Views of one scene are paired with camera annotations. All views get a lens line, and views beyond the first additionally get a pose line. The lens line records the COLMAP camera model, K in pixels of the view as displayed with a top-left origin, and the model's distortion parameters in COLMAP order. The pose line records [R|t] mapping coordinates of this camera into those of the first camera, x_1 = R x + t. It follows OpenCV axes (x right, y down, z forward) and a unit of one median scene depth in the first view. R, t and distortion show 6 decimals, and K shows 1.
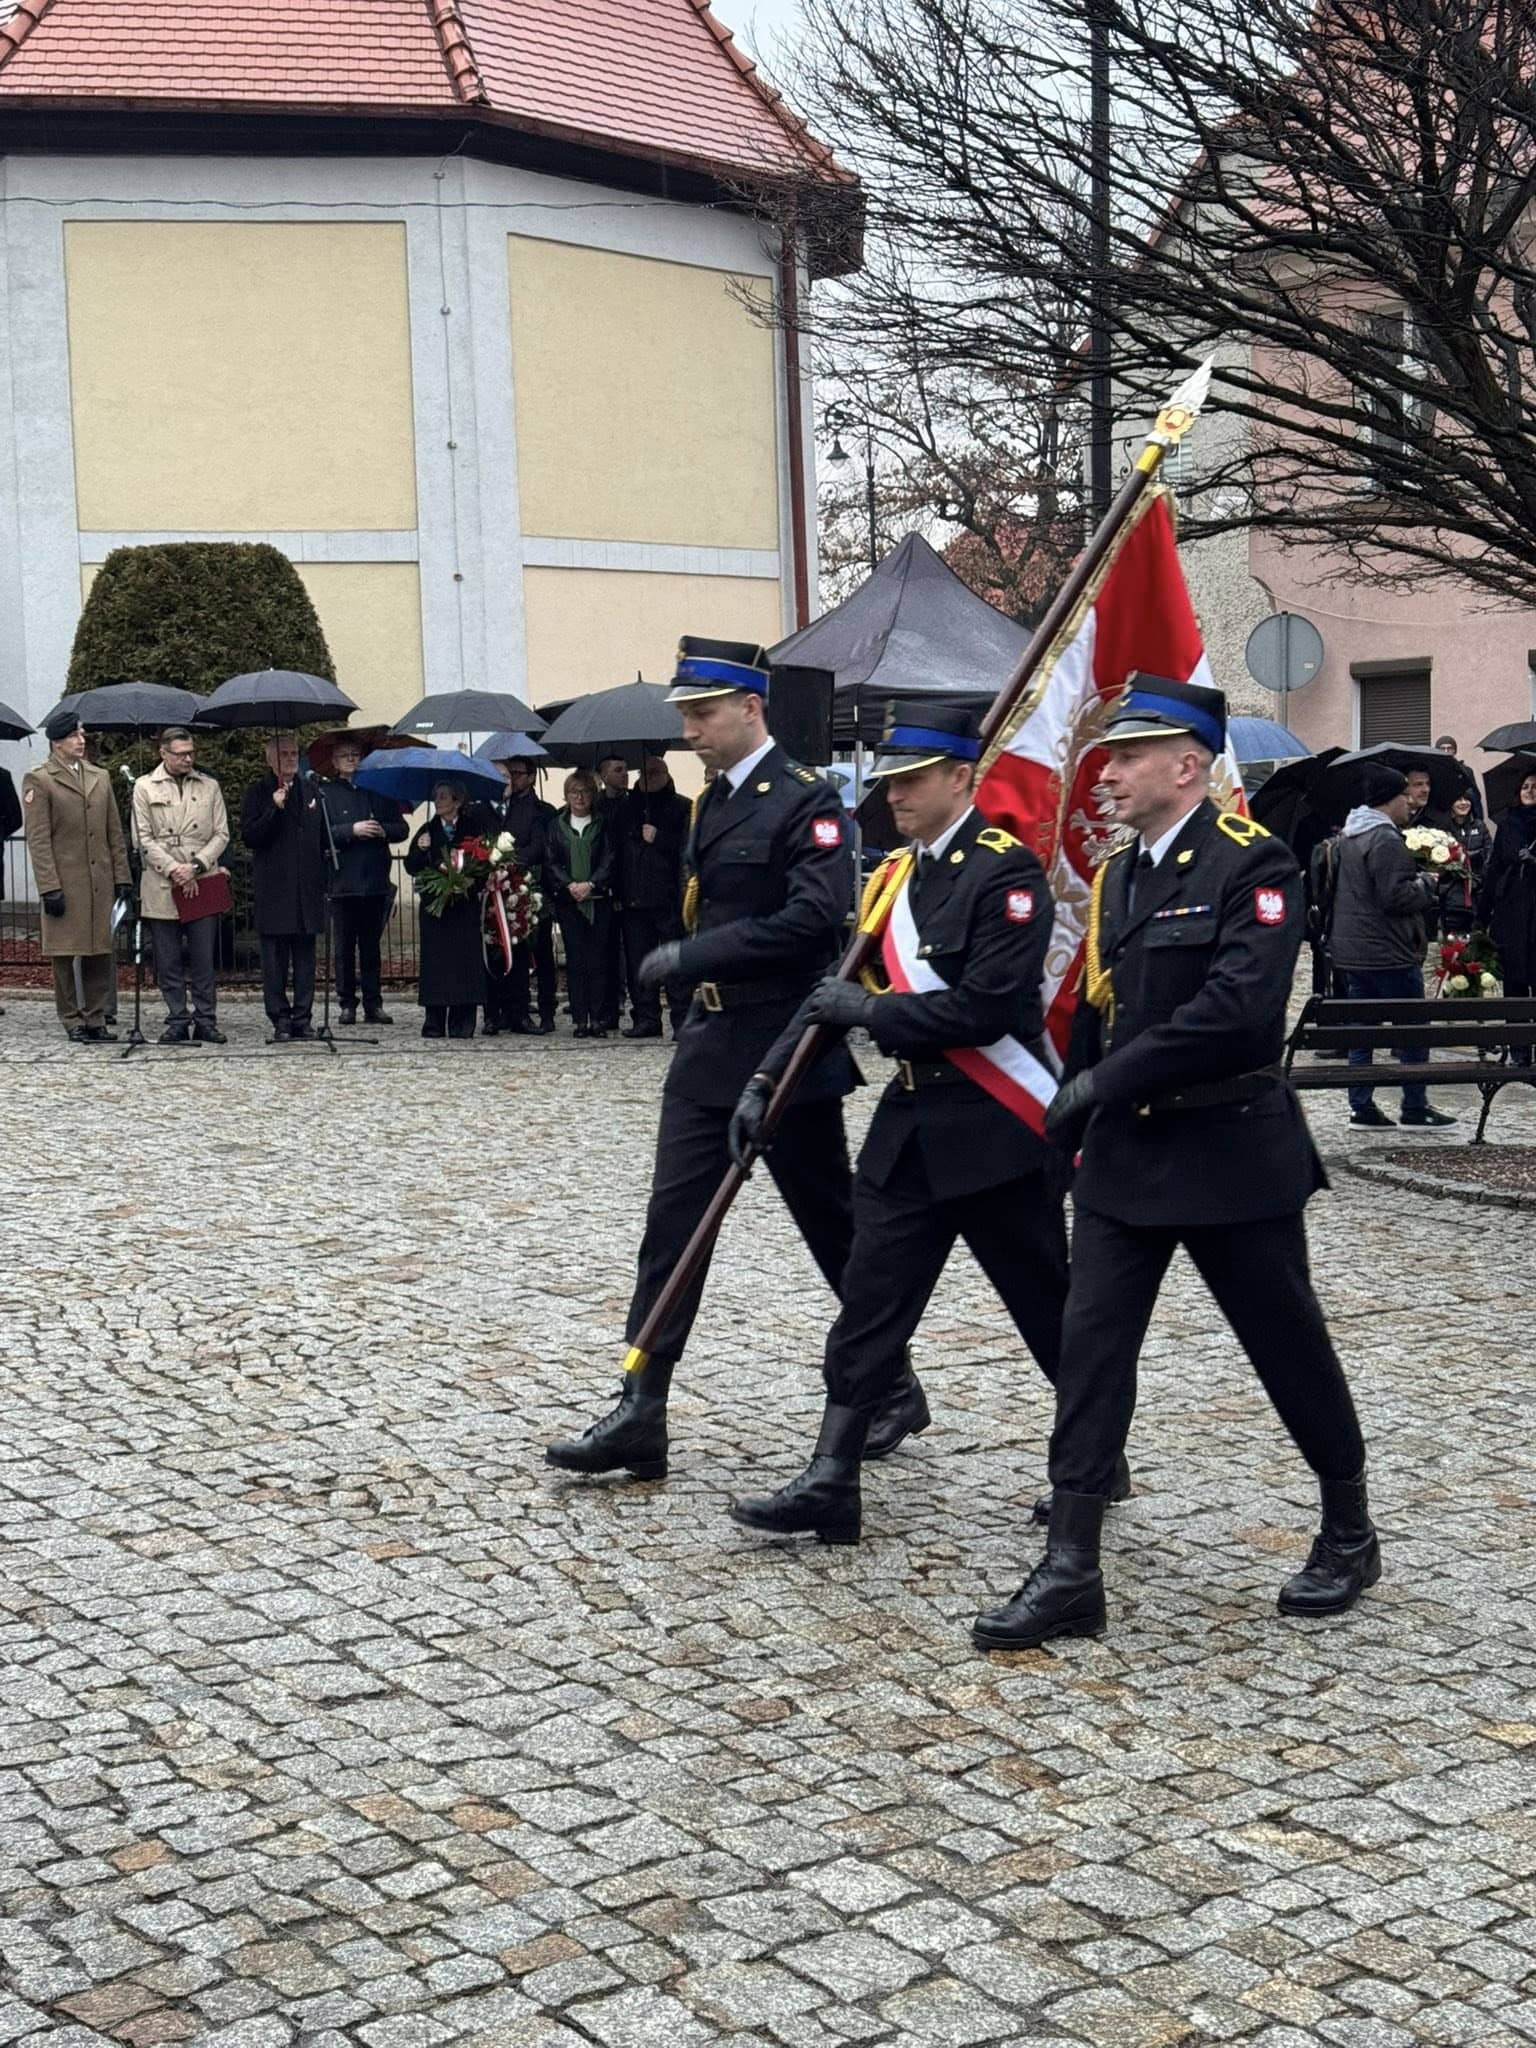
lens RADIAL K [[2847.4, 0, 765.0], [0, 2847.4, 1037.0], [0, 0, 1]] dist [0.208100, -0.495203]
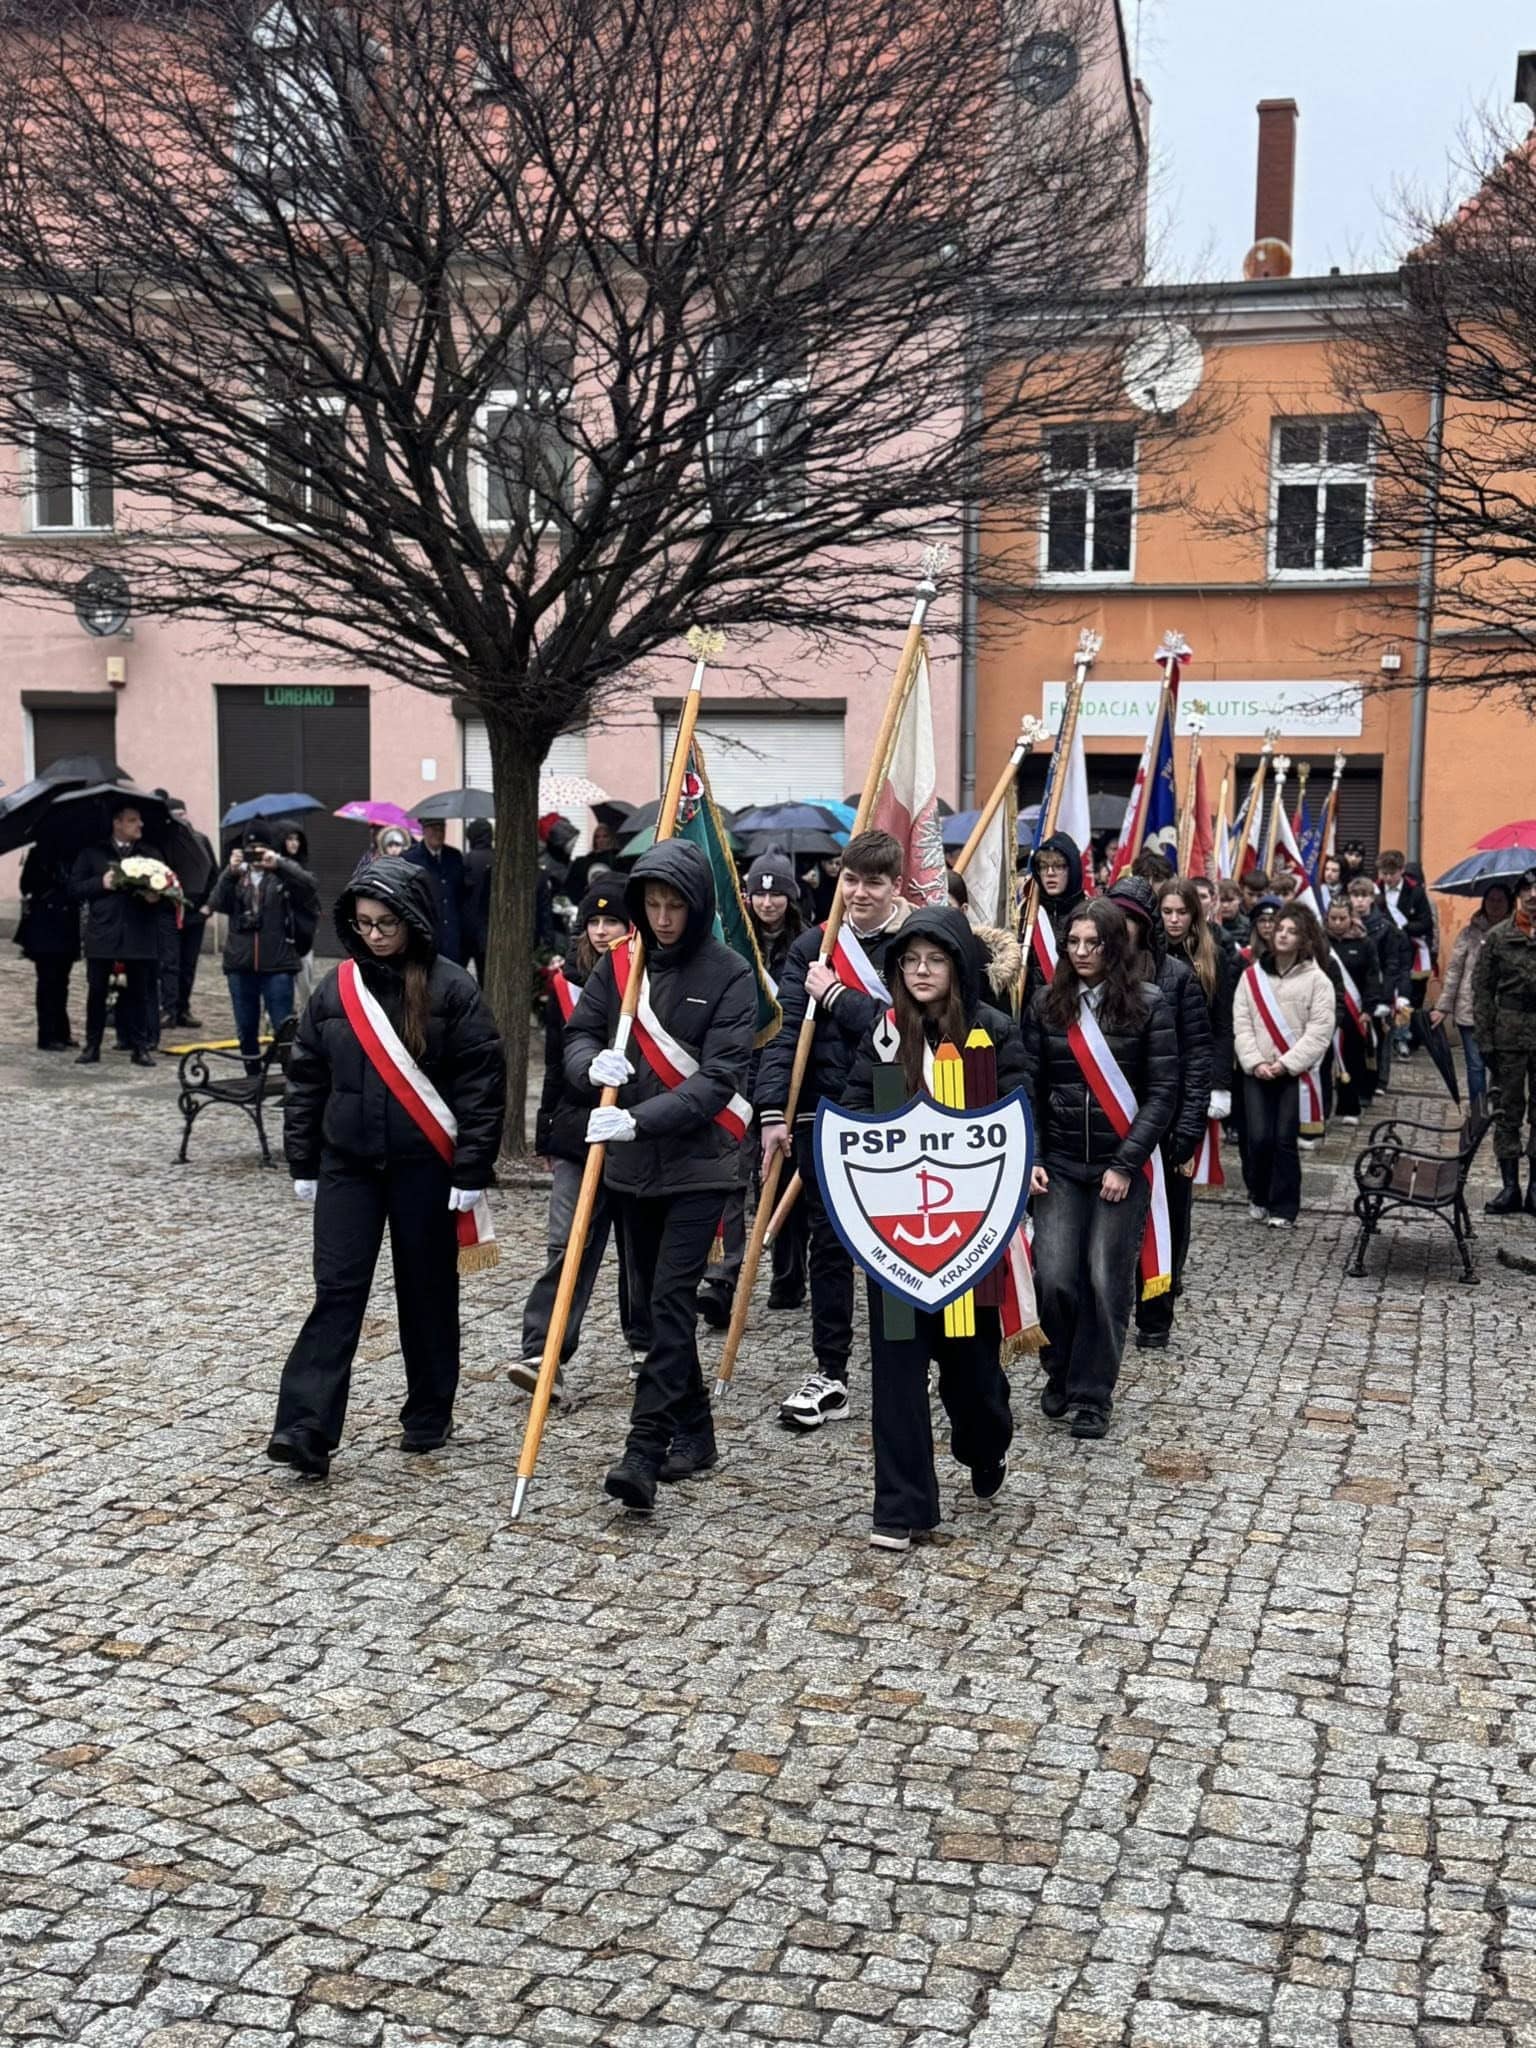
lens RADIAL K [[2626.7, 0, 776.0], [0, 2626.7, 1026.8], [0, 0, 1]] dist [0.212562, -0.502164]
pose [[0.796422, -0.022430, 0.604325, -0.348340], [0.021216, 0.999733, 0.009146, -0.018396], [-0.604369, 0.005538, 0.796685, 0.027134]]
